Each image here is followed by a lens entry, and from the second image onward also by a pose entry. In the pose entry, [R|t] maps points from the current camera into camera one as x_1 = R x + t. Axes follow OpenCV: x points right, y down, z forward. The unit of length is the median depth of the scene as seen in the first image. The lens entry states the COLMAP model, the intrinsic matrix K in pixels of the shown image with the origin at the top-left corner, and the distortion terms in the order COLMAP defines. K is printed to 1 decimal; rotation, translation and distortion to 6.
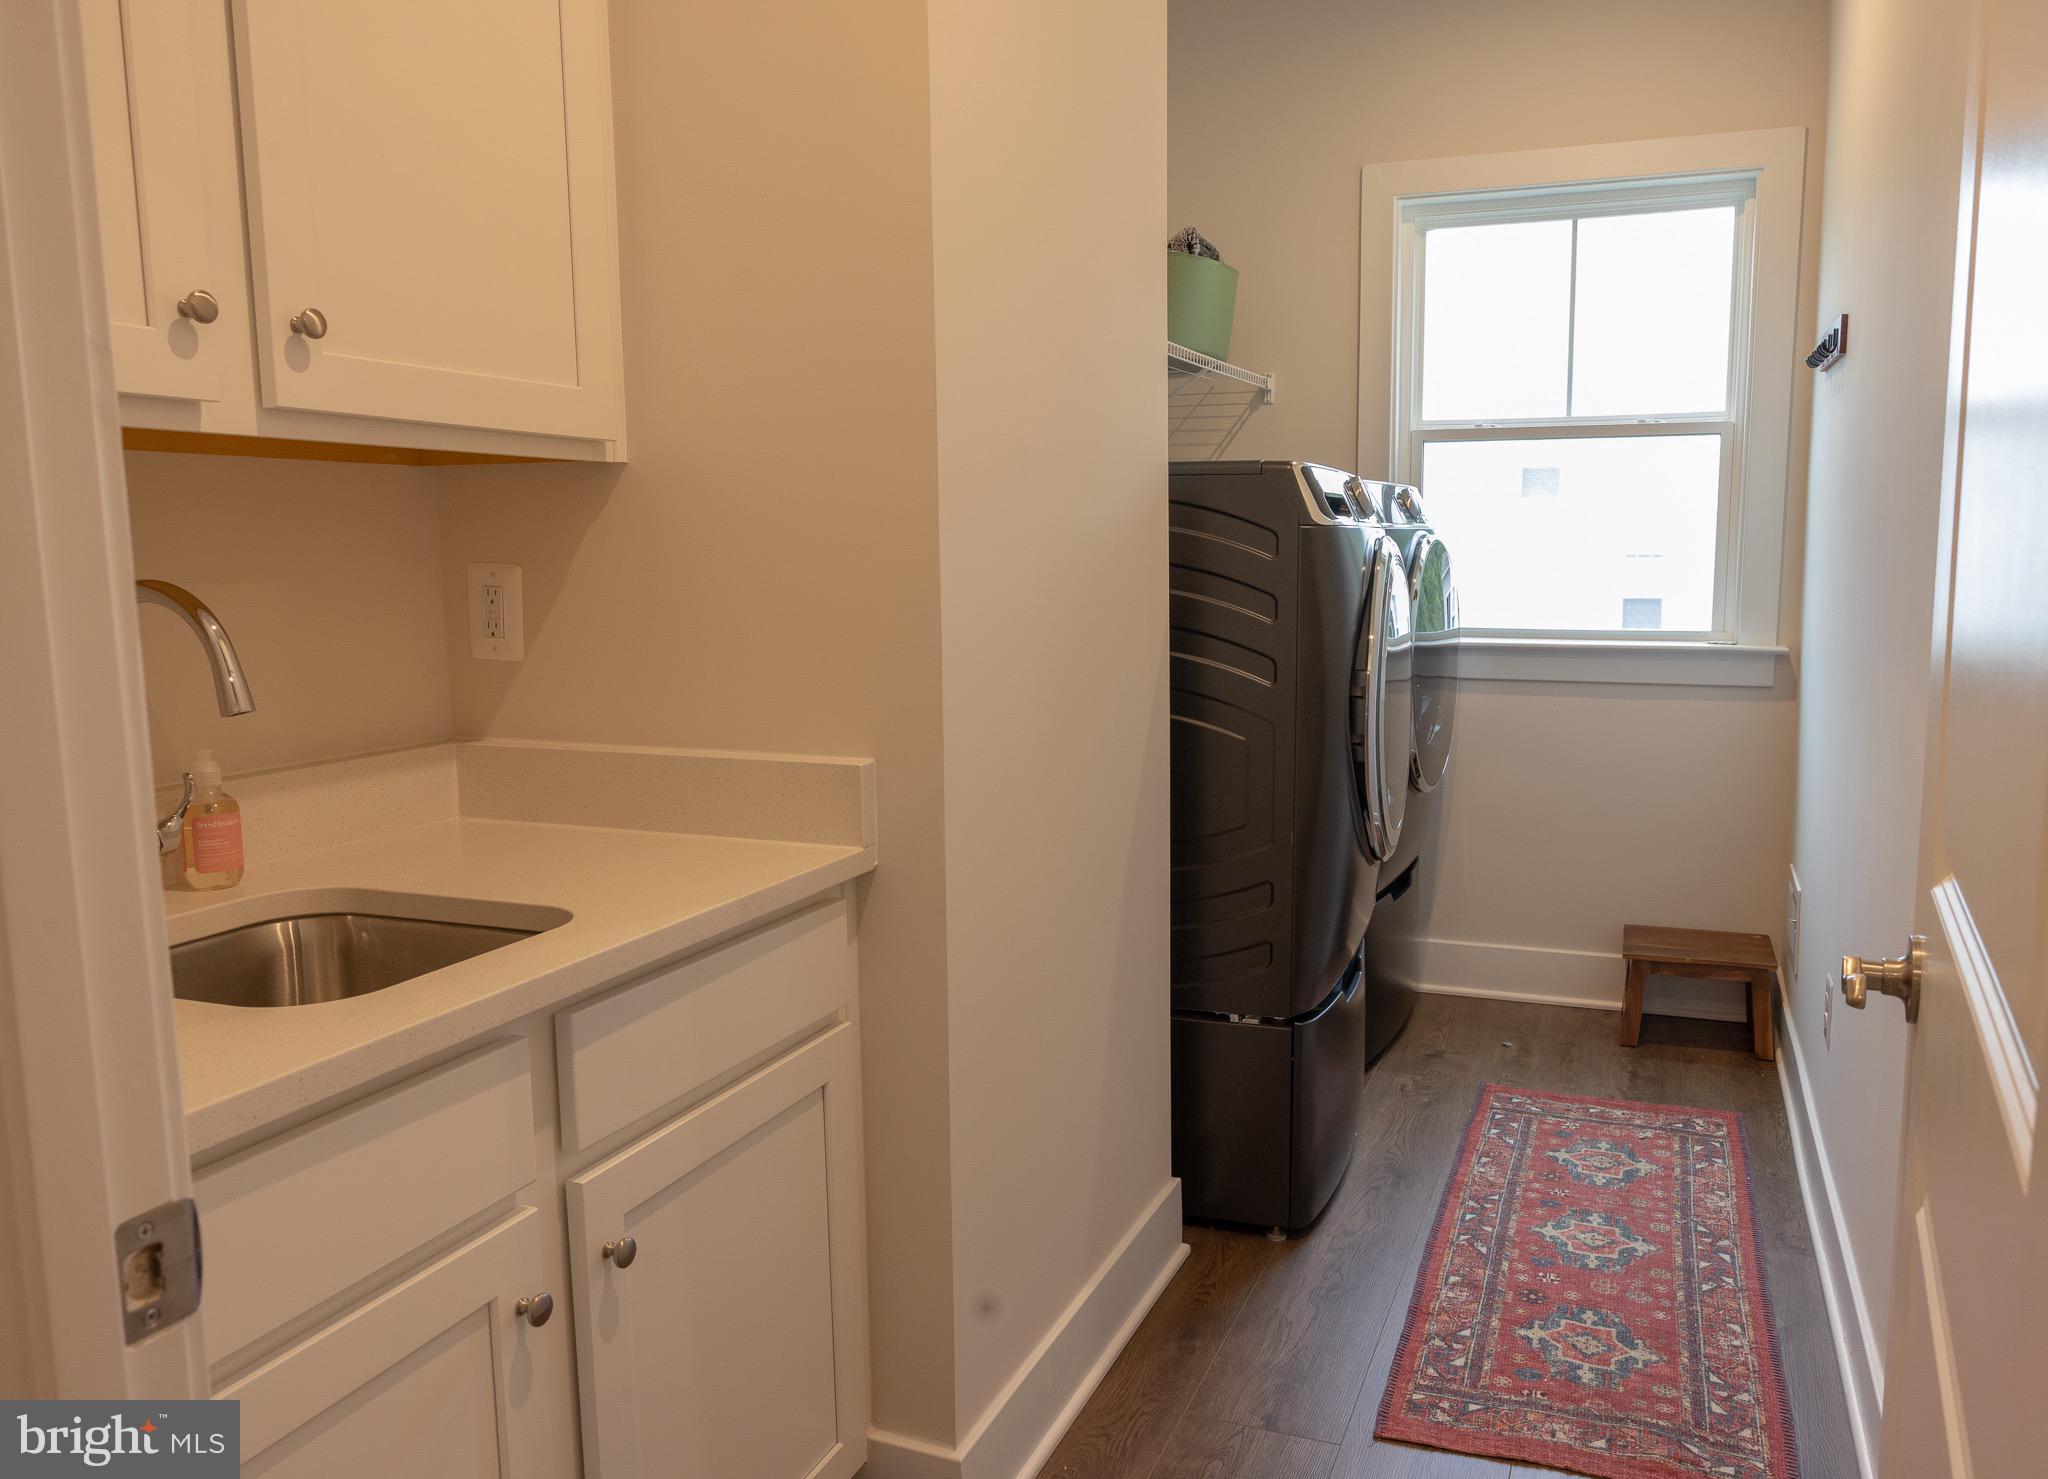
lens RADIAL K [[1622.0, 0, 1027.0], [0, 1622.0, 749.2], [0, 0, 1]] dist [-0.010291, -0.000698]
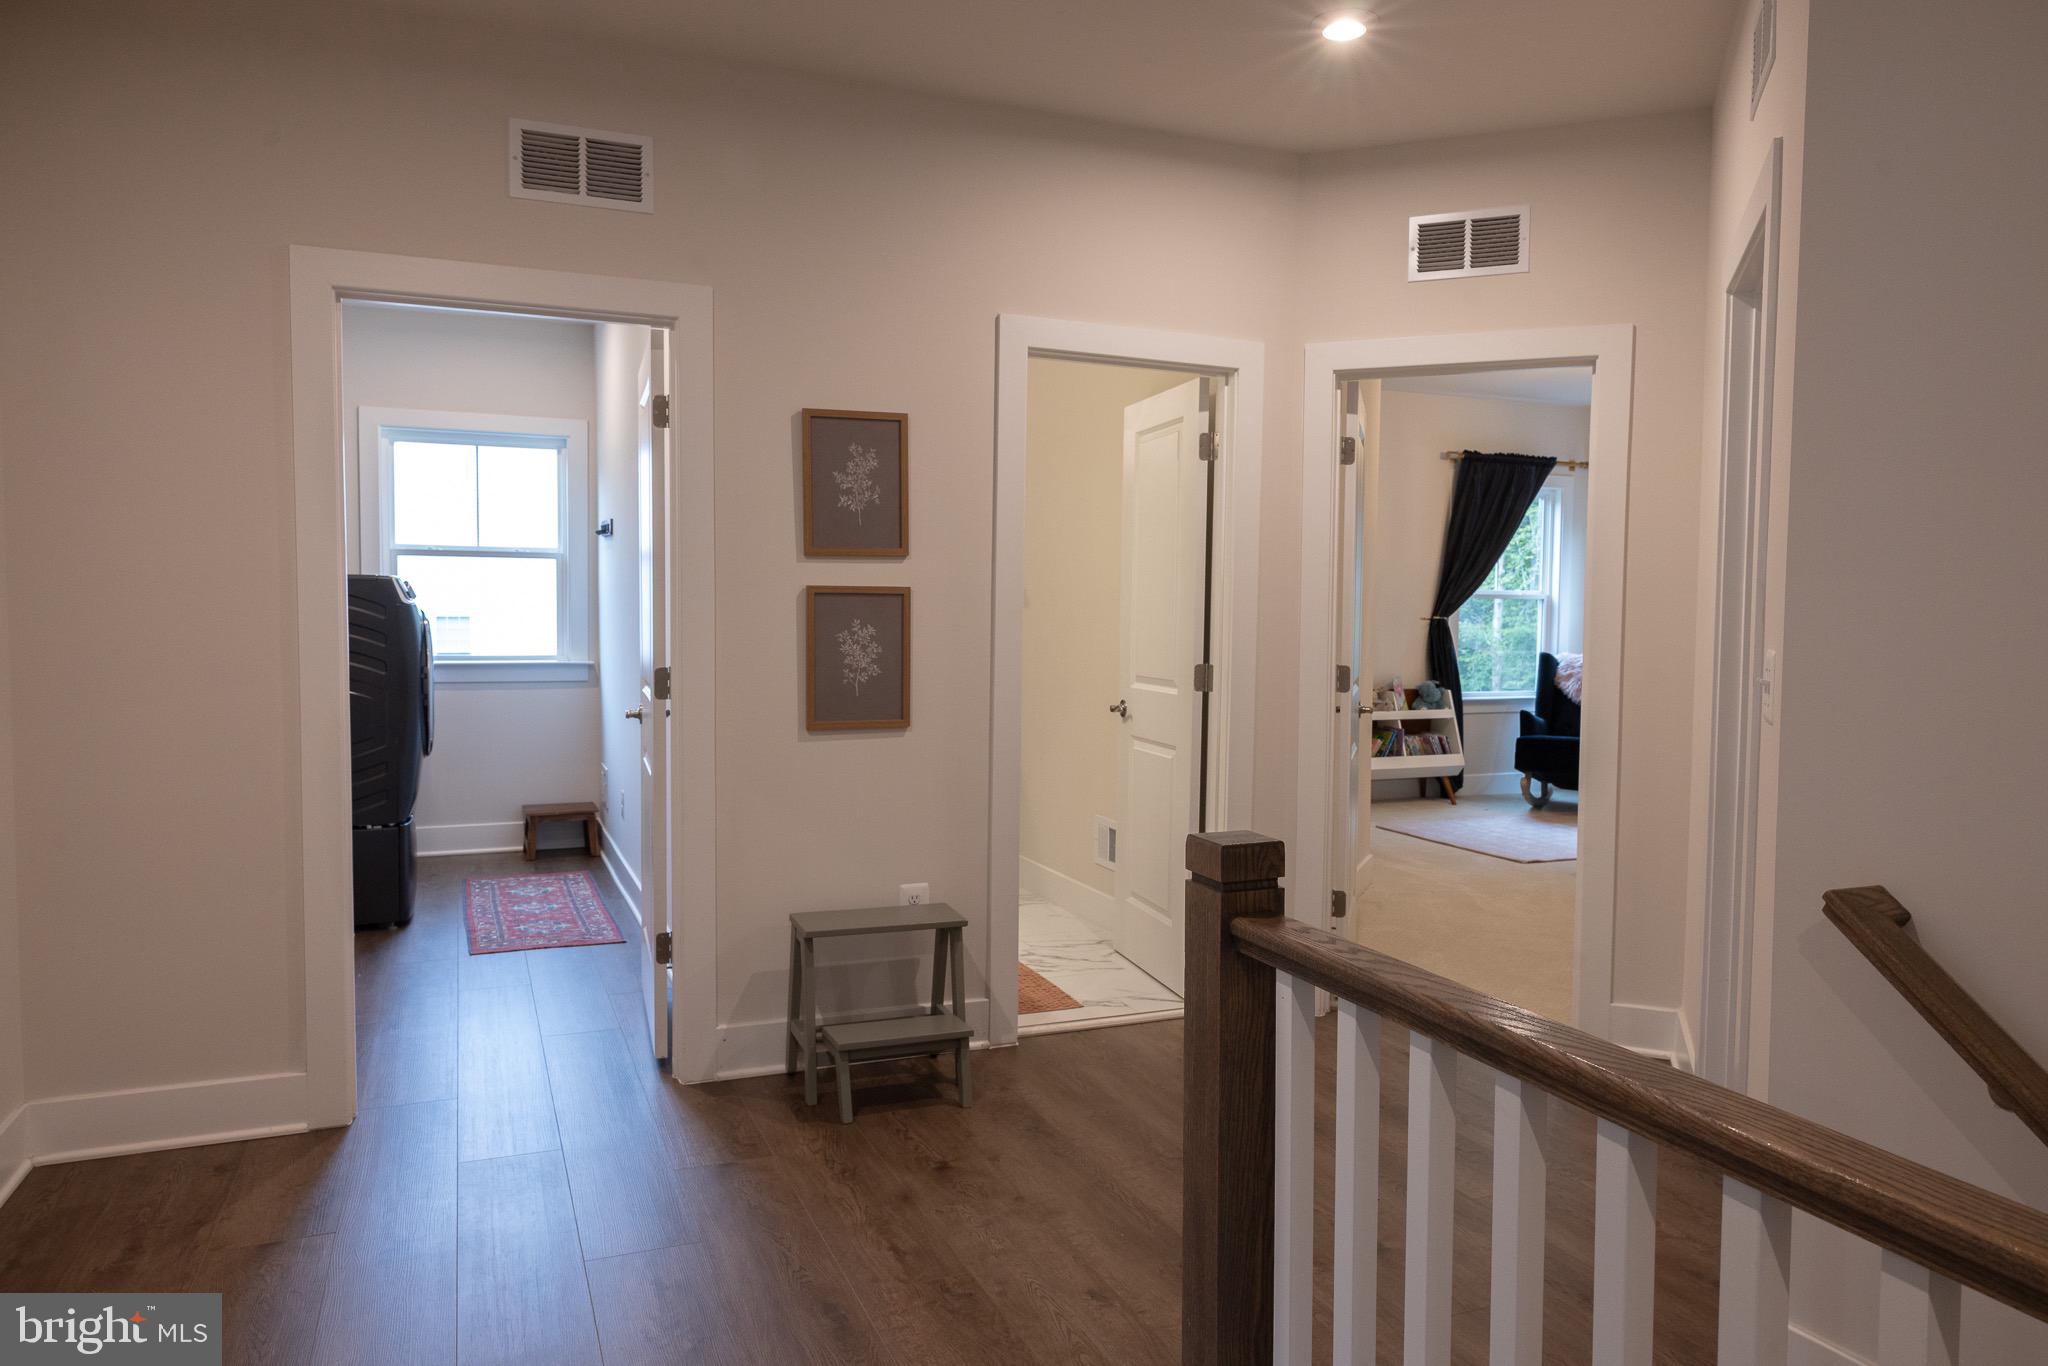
lens RADIAL K [[1380.6, 0, 1029.7], [0, 1380.6, 685.2], [0, 0, 1]] dist [-0.000565, 0.009365]
pose [[0.725355, -0.026178, 0.687877, -0.346979], [0.075210, 0.996308, -0.041392, 0.083255], [-0.684254, 0.081759, 0.724646, -0.672133]]
